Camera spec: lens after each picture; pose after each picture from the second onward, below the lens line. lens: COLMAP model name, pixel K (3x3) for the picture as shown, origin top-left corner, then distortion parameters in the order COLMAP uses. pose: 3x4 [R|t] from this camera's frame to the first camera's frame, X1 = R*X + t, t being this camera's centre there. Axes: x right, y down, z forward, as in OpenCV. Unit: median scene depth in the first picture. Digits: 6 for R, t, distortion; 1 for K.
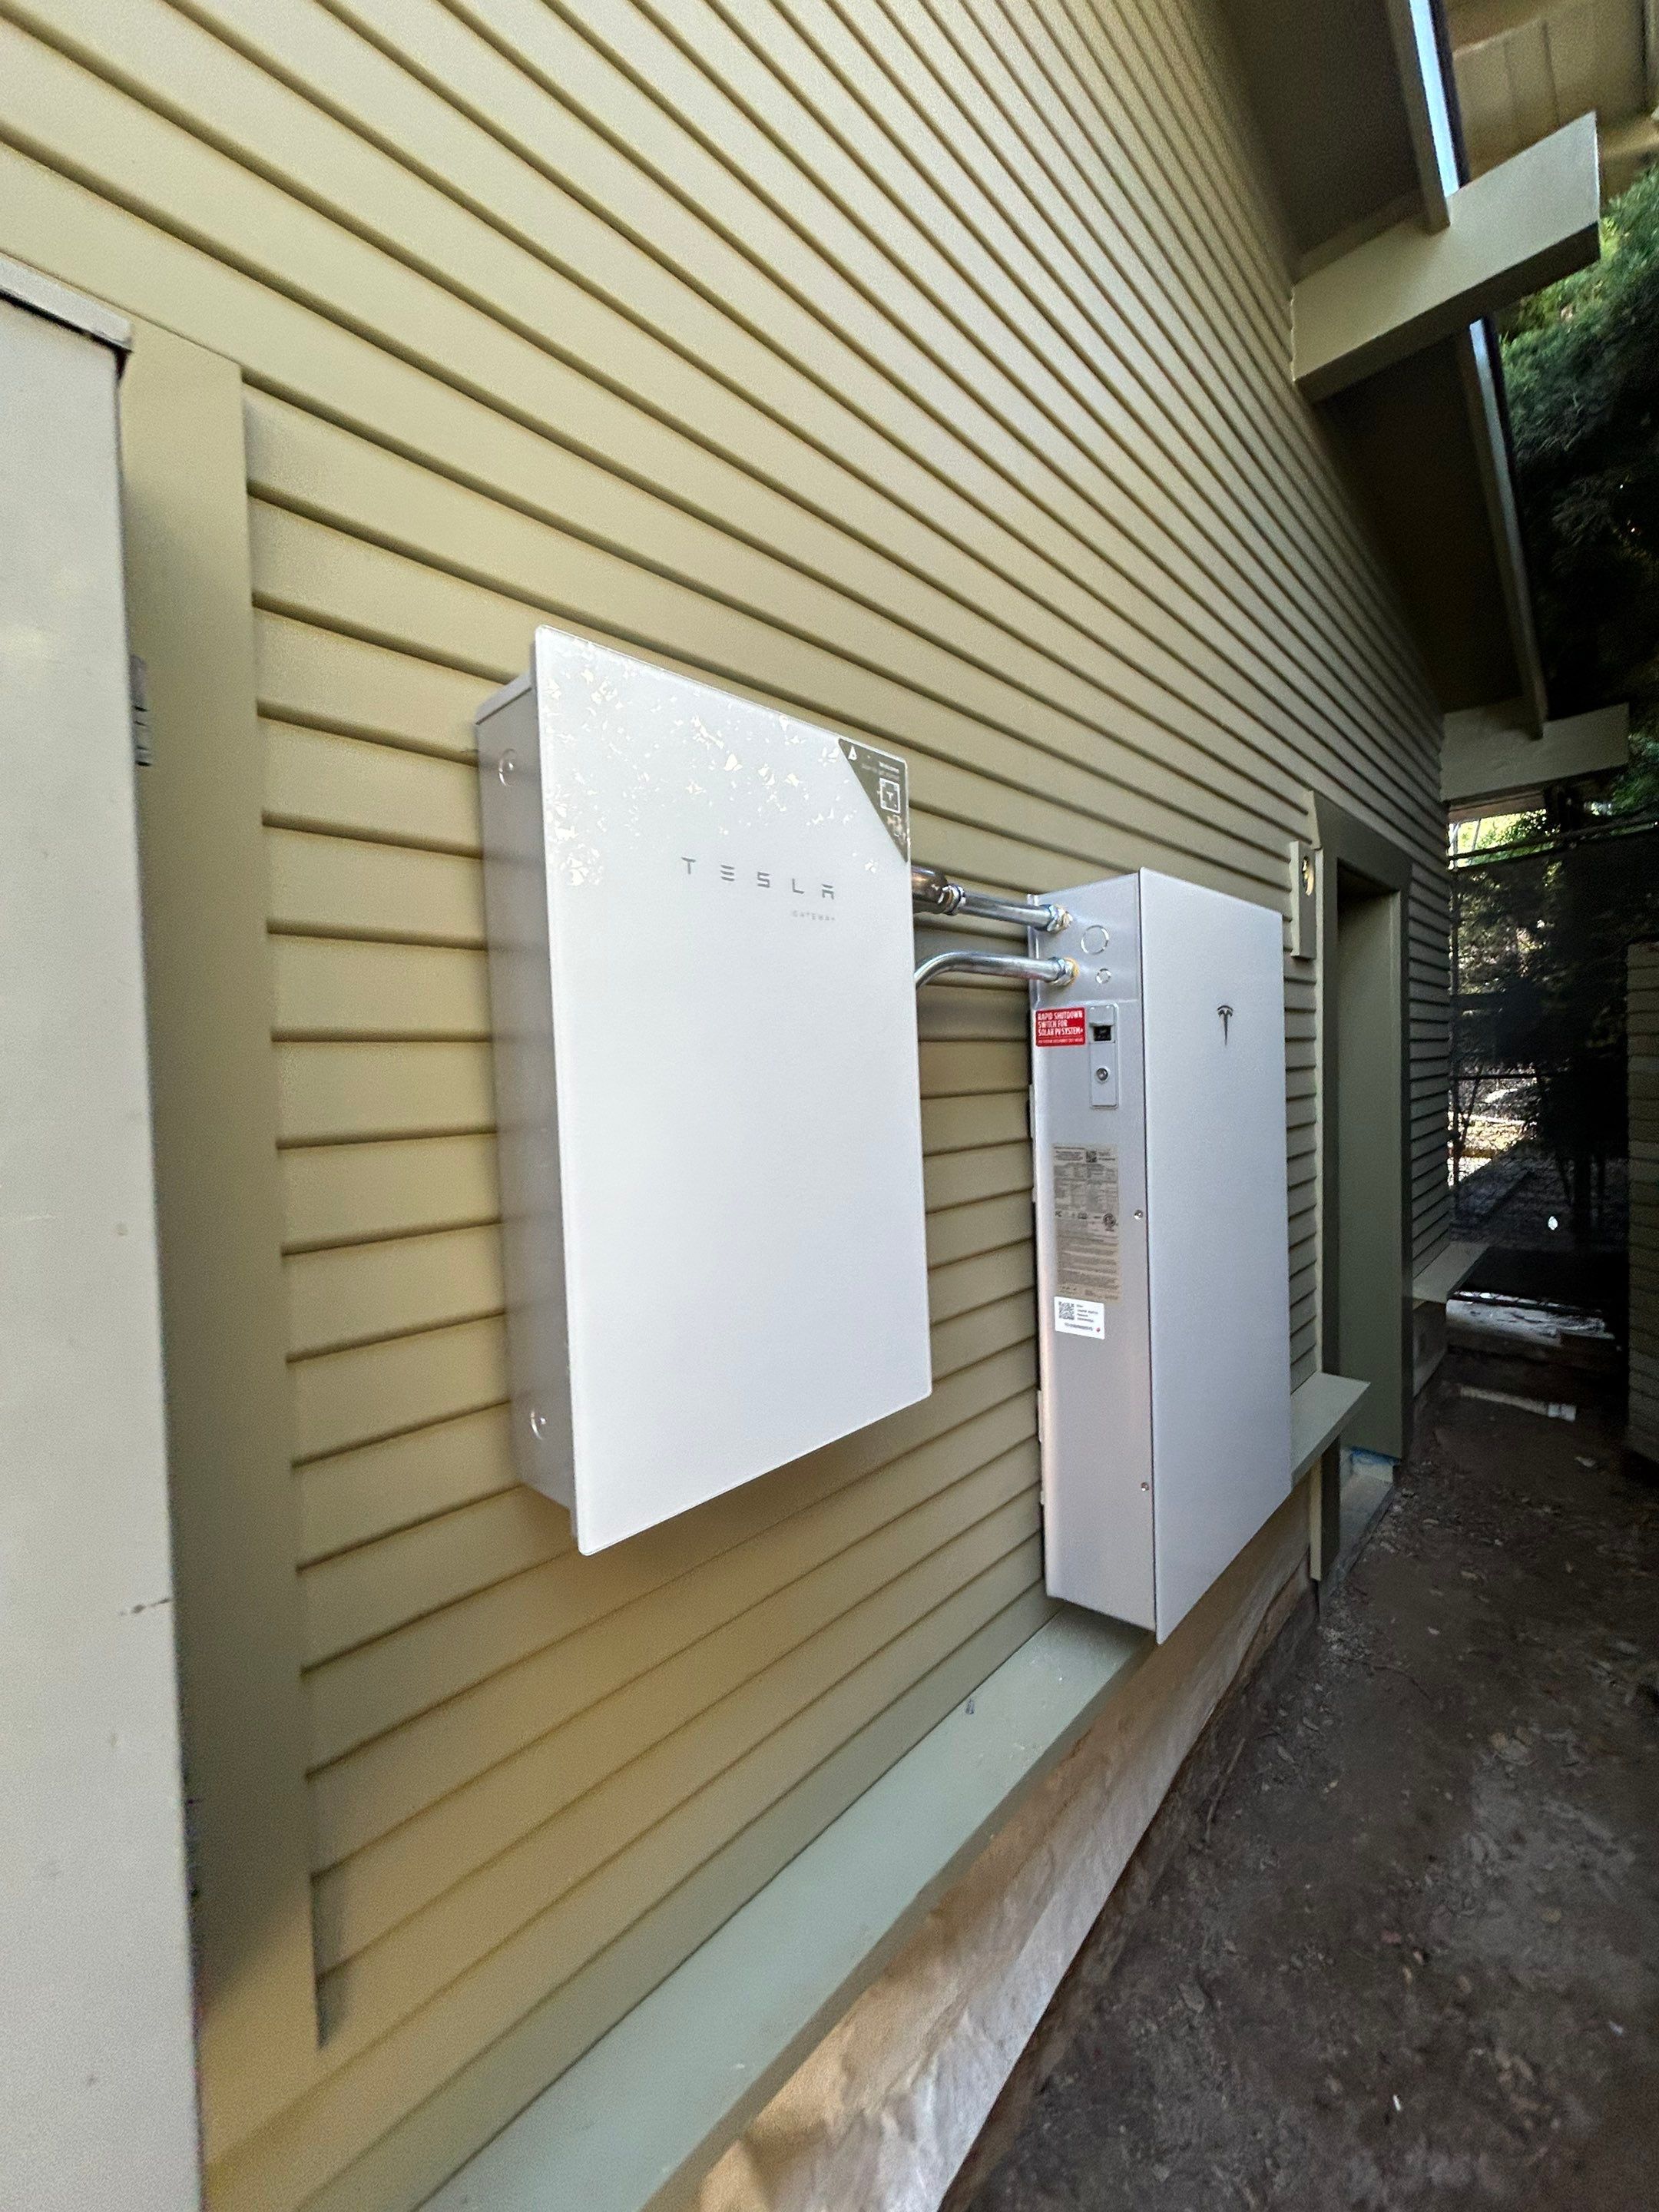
lens RADIAL K [[912.2, 0, 830.9], [0, 912.2, 1108.4], [0, 0, 1]] dist [0.007415, -0.000013]
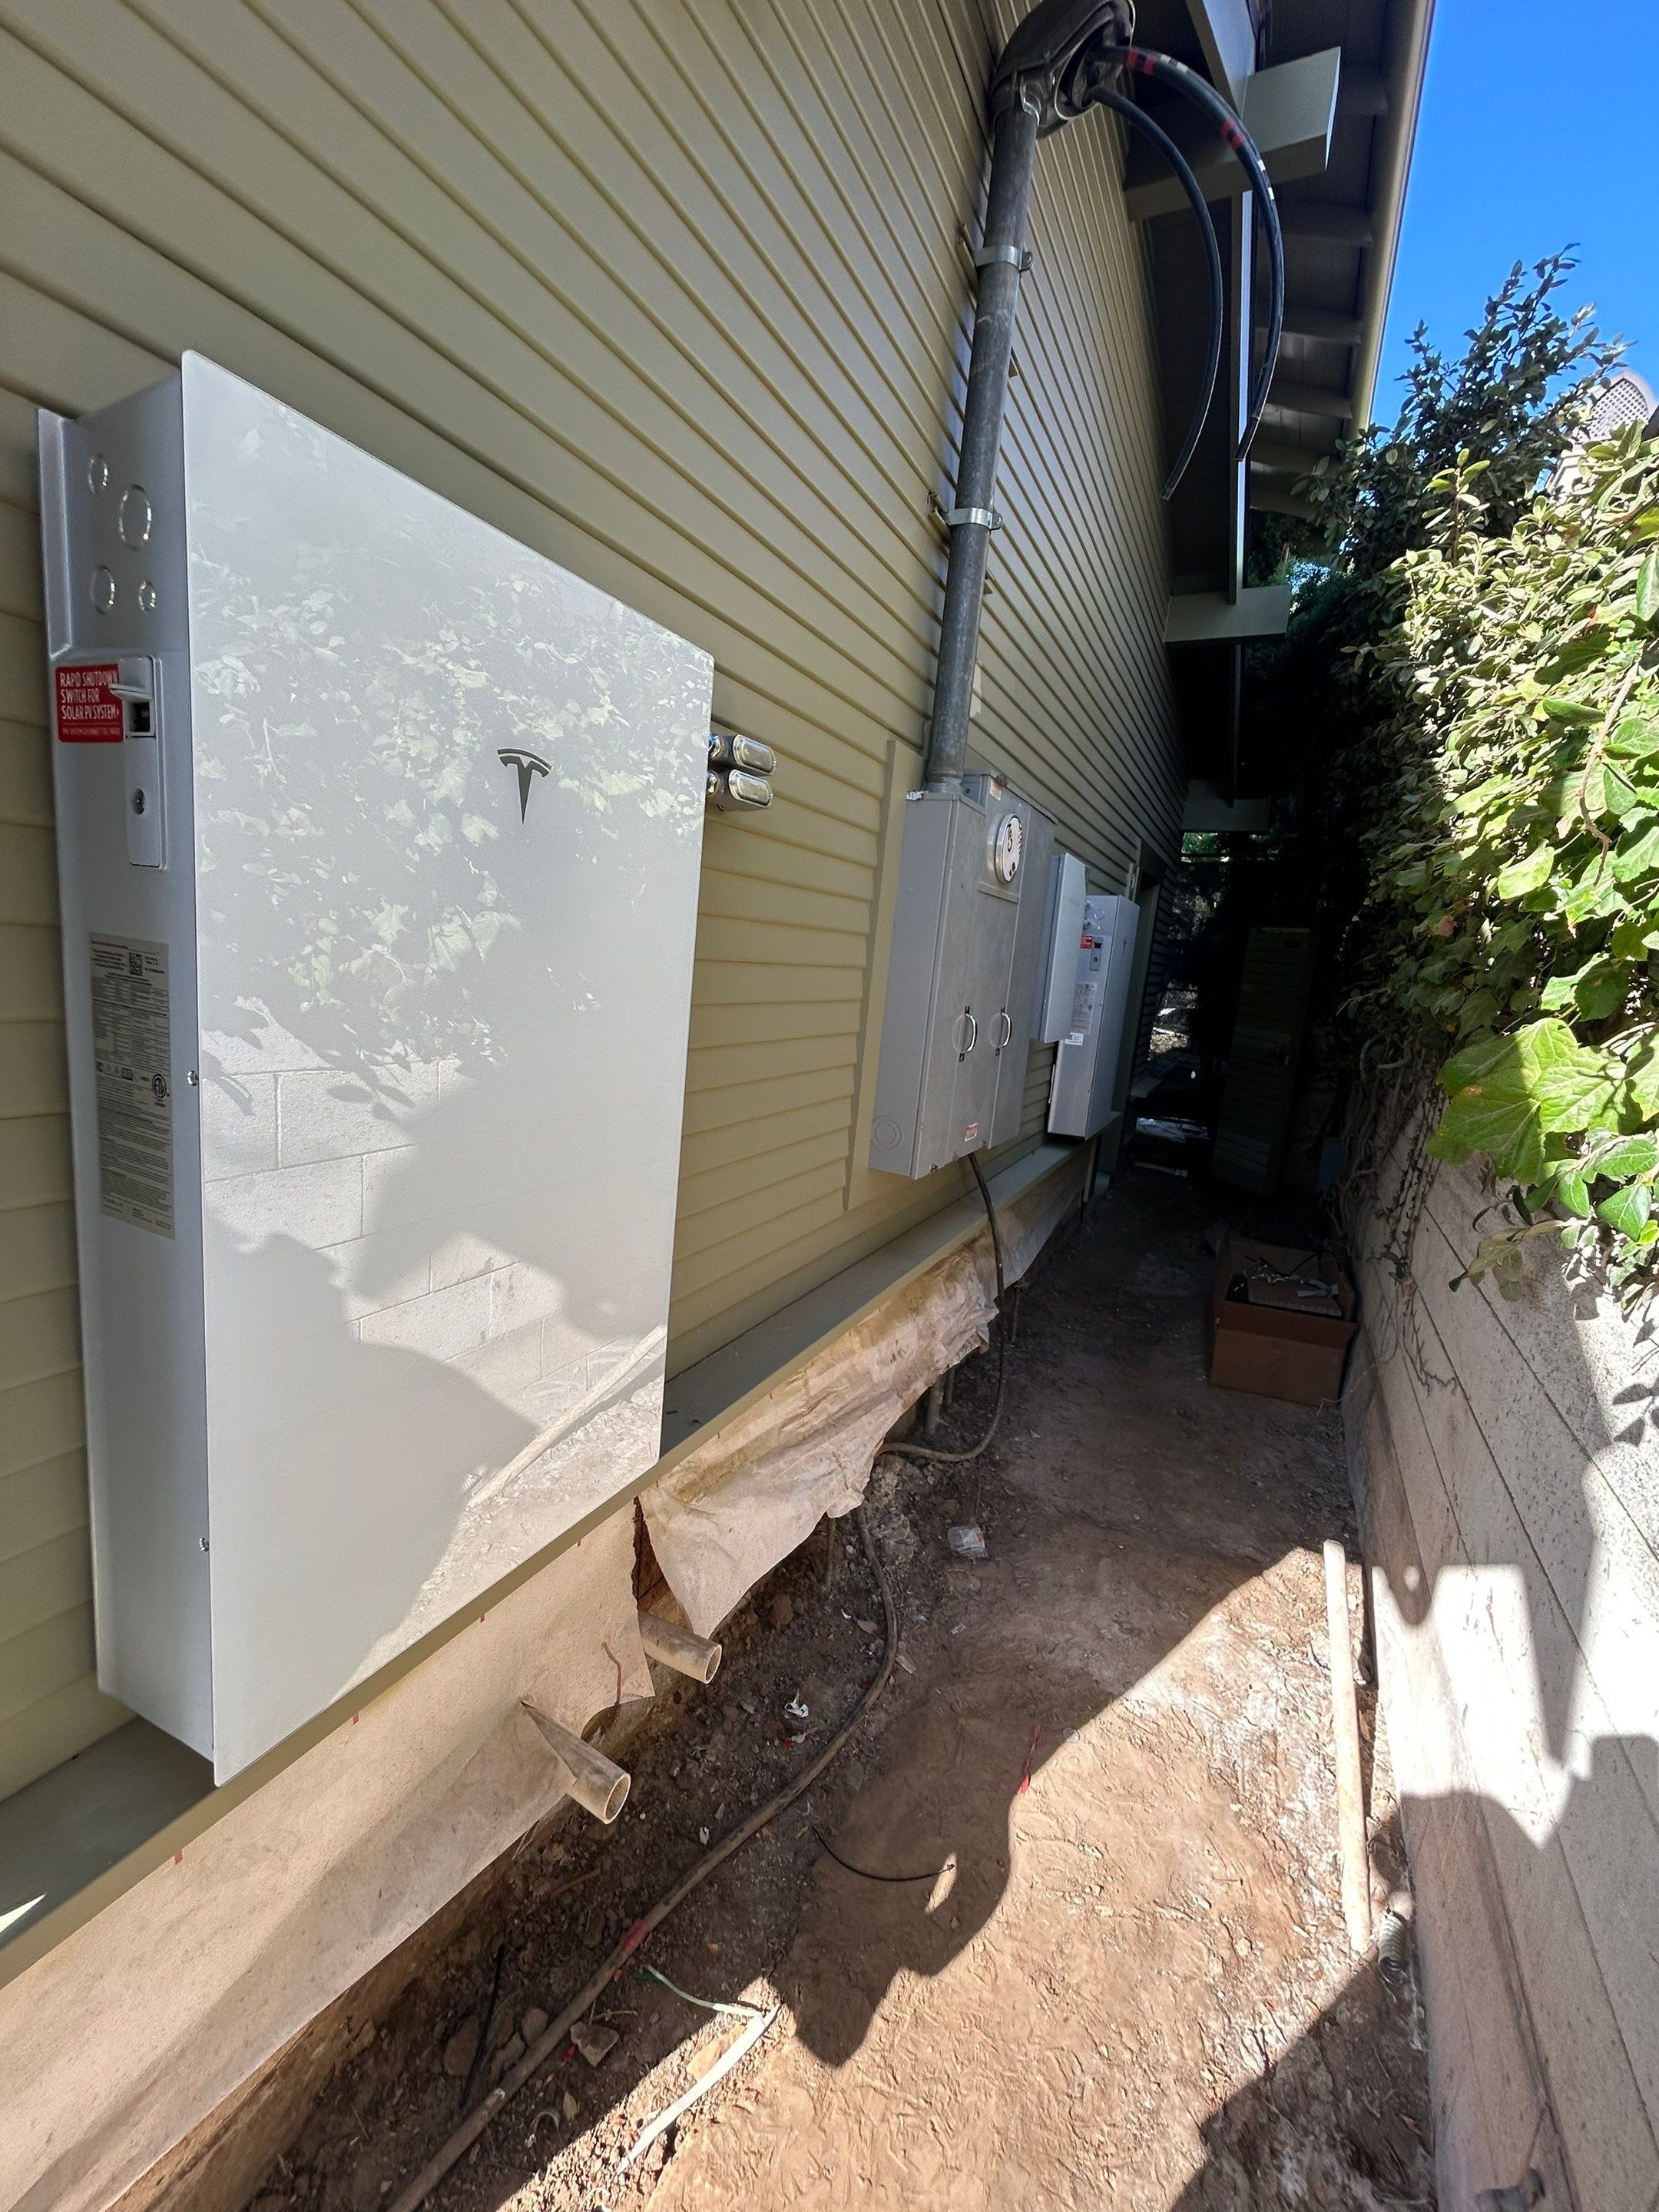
lens RADIAL K [[912.2, 0, 830.9], [0, 912.2, 1108.4], [0, 0, 1]] dist [0.007415, -0.000013]
pose [[0.952592, 0.071344, 0.295769, -0.753644], [-0.111936, 0.986117, 0.122649, 0.096013], [-0.282913, -0.149941, 0.947353, -0.918721]]
